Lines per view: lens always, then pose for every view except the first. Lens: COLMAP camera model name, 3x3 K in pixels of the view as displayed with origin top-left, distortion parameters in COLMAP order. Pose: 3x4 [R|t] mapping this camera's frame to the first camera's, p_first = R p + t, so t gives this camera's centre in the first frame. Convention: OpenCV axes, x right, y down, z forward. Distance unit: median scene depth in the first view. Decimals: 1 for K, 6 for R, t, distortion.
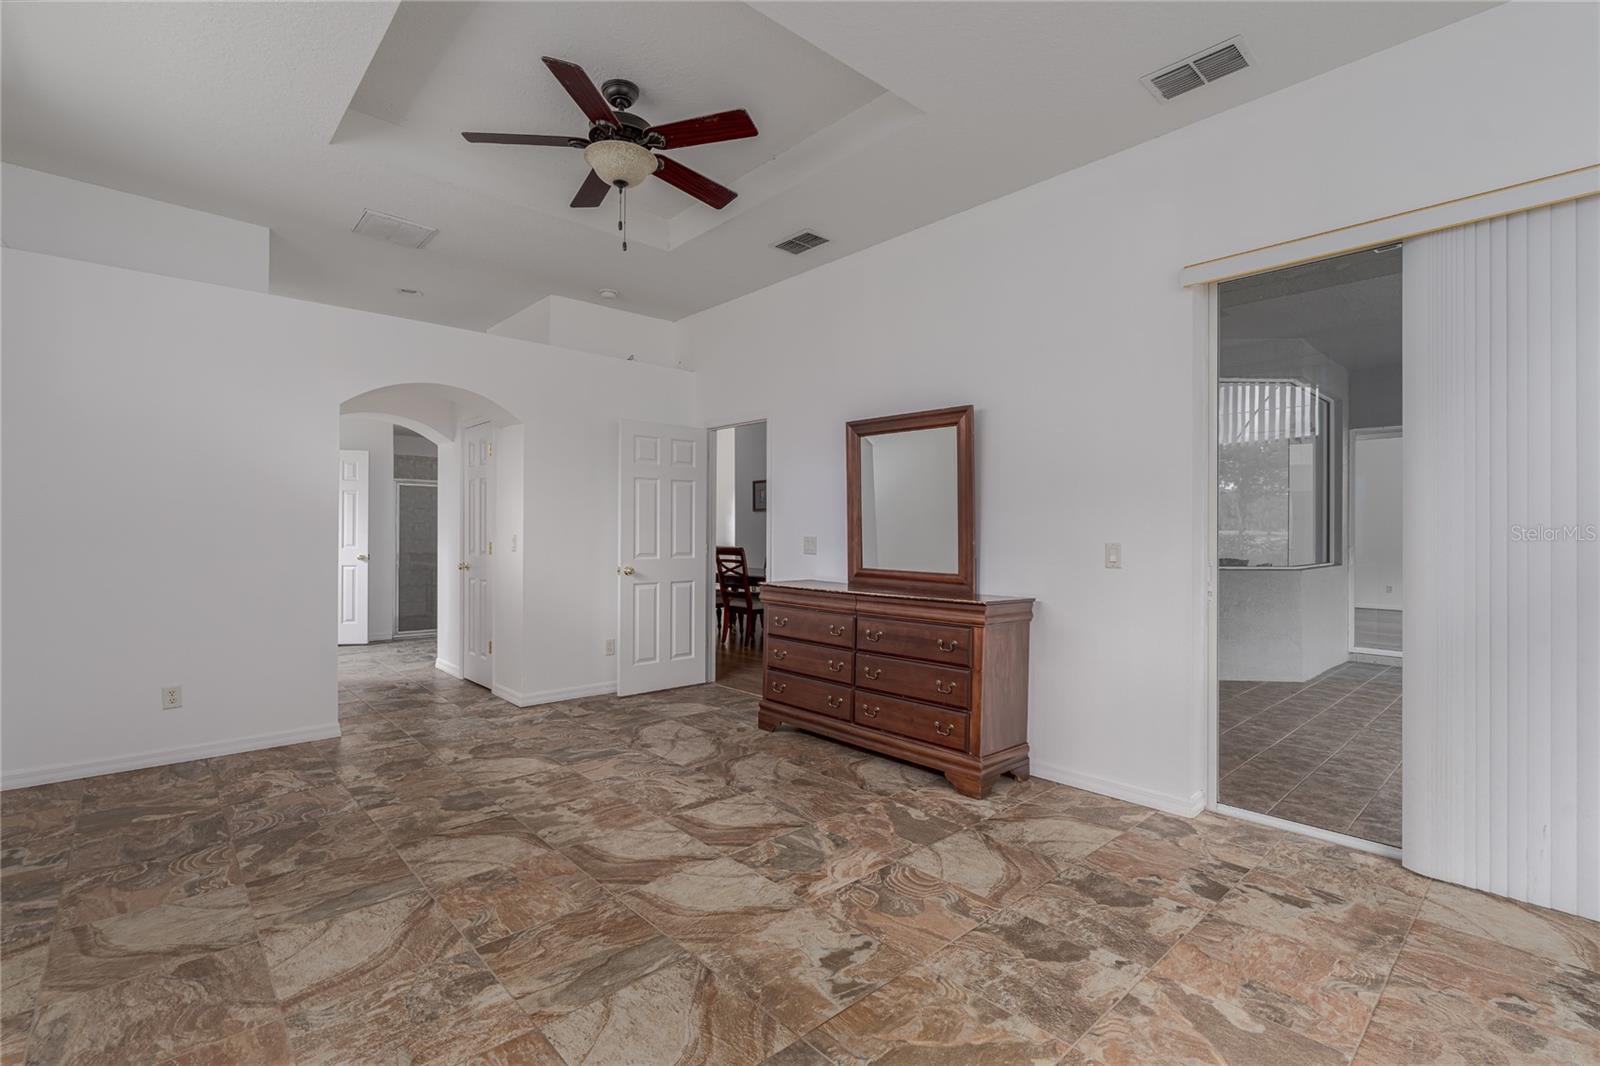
lens RADIAL K [[731.3, 0, 800.1], [0, 731.3, 532.8], [0, 0, 1]] dist [0.020453, 0.000217]
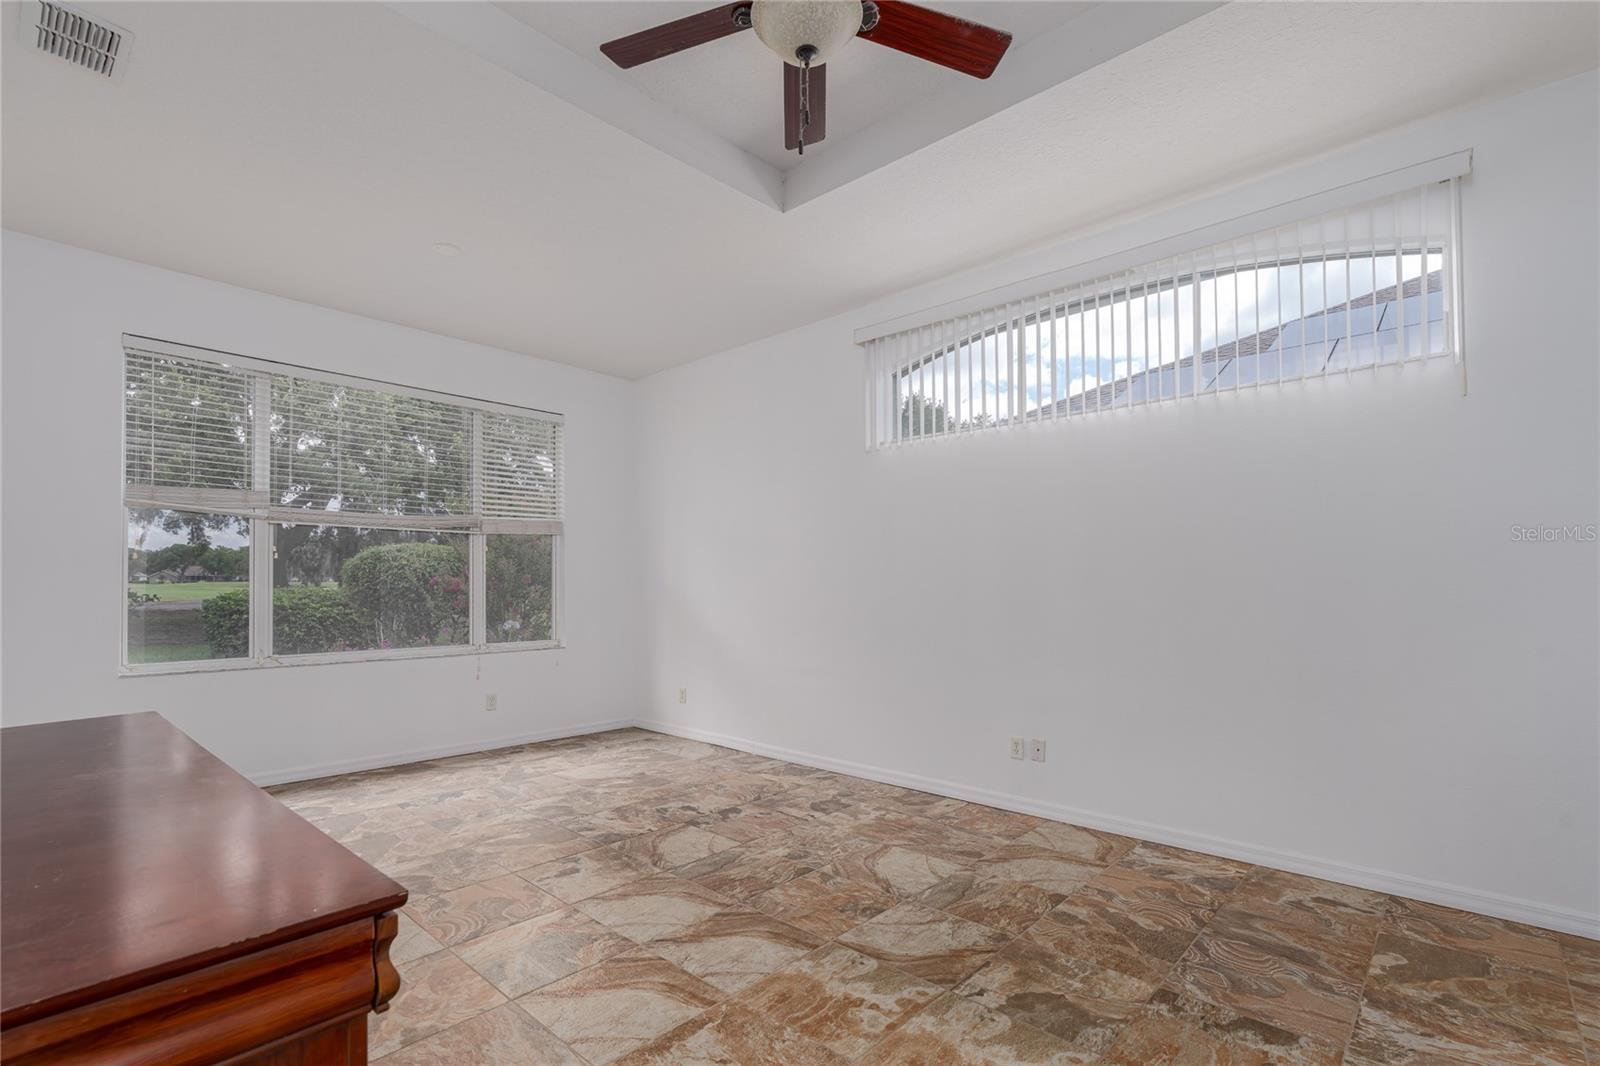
lens RADIAL K [[731.3, 0, 808.4], [0, 731.3, 576.8], [0, 0, 1]] dist [0.020453, 0.000217]
pose [[-0.994650, -0.004989, -0.103185, -0.214217], [-0.003712, 0.999914, -0.012570, -0.003622], [0.103239, -0.012120, -0.994583, 1.951890]]
